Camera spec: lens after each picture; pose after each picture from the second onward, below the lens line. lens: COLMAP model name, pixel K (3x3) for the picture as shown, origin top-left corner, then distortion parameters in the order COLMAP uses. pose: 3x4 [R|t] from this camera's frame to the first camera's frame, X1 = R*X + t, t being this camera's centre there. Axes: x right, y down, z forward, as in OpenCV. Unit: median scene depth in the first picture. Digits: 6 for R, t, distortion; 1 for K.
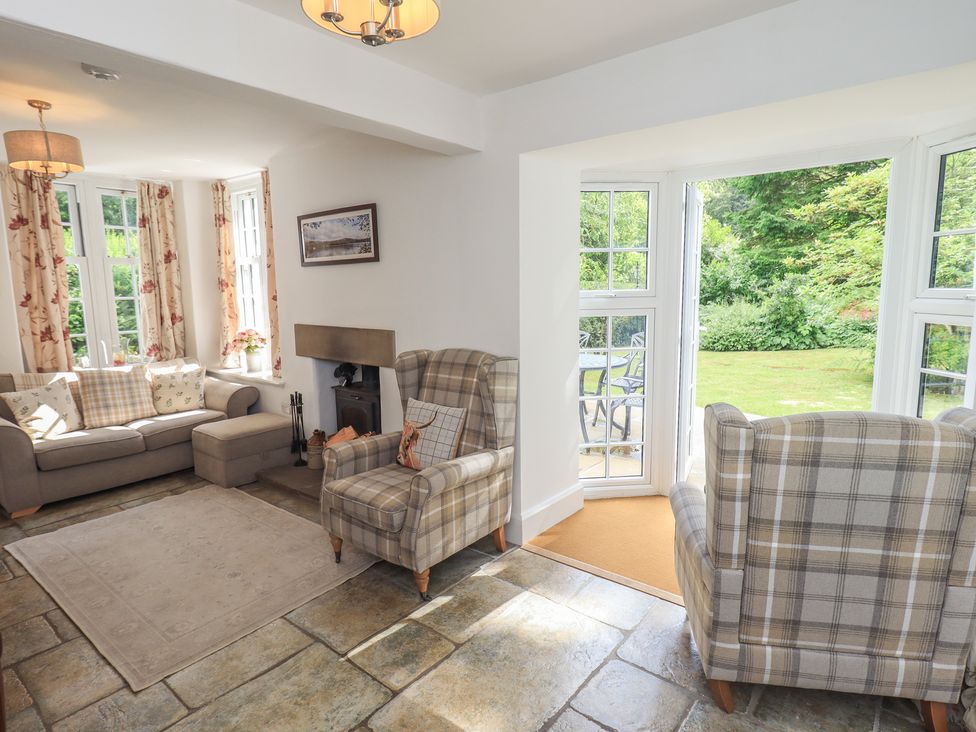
lens RADIAL K [[530.9, 0, 491.1], [0, 530.9, 358.9], [0, 0, 1]] dist [0.002817, 0.001023]
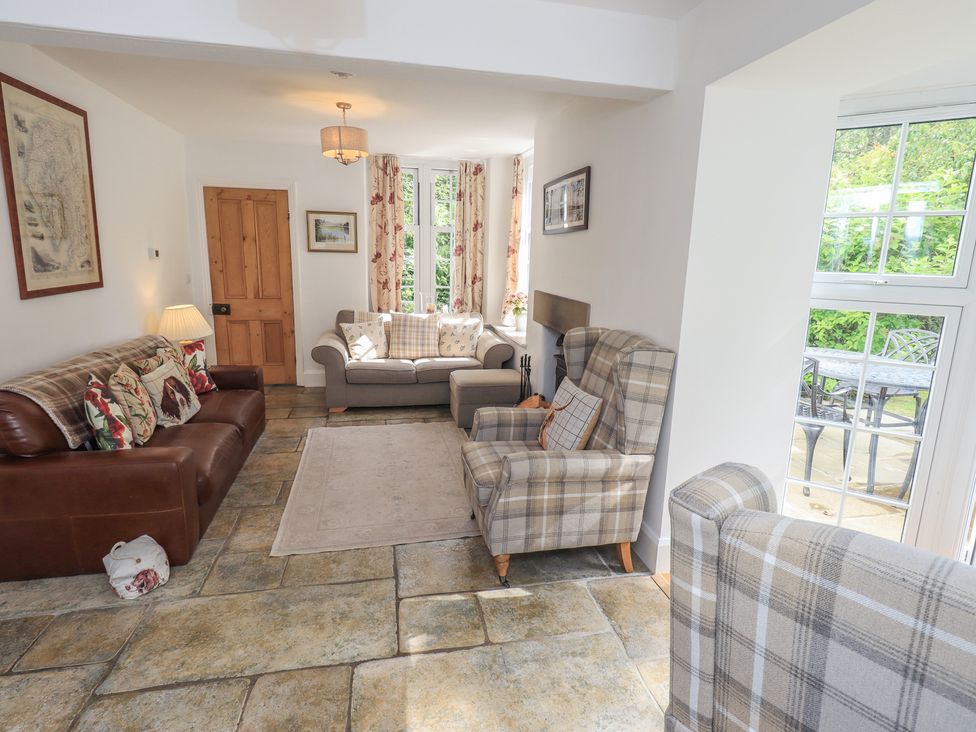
lens RADIAL K [[518.4, 0, 486.0], [0, 518.4, 359.8], [0, 0, 1]] dist [0.003928, -0.001304]
pose [[0.787357, 0.156460, -0.596313, 0.204145], [-0.121279, 0.987668, 0.099010, -0.021557], [0.604450, -0.005636, 0.796623, 0.138904]]
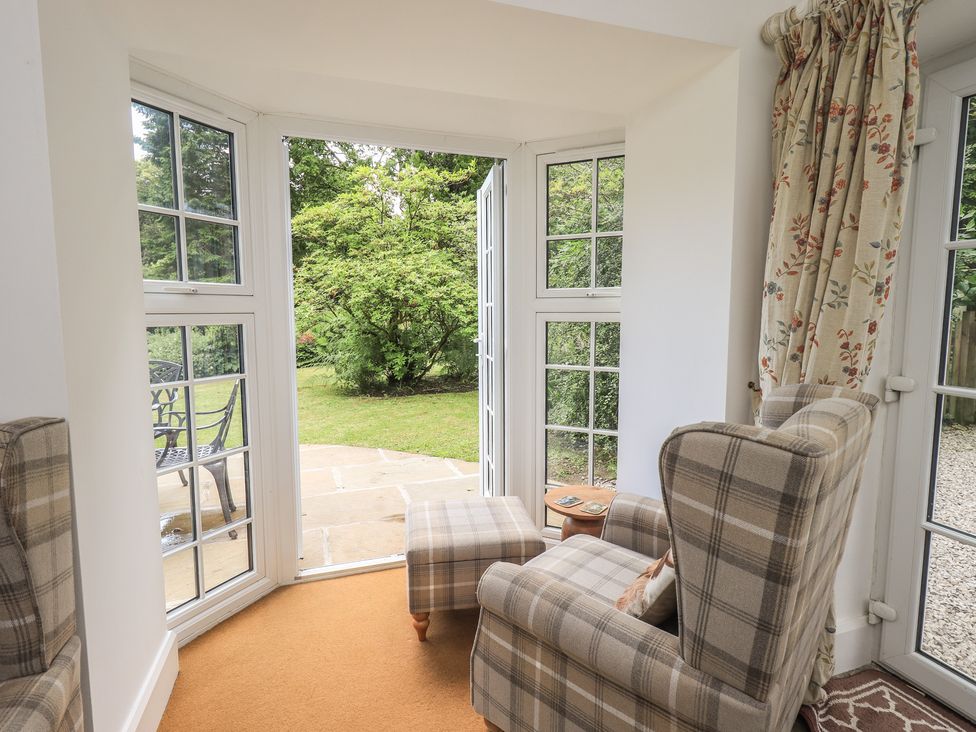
lens RADIAL K [[518.4, 0, 486.0], [0, 518.4, 359.8], [0, 0, 1]] dist [0.003928, -0.001304]
pose [[0.531739, -0.067258, 0.844233, -0.077662], [0.112432, 0.993624, 0.008345, -0.008704], [-0.839412, 0.090481, 0.535911, 0.349715]]
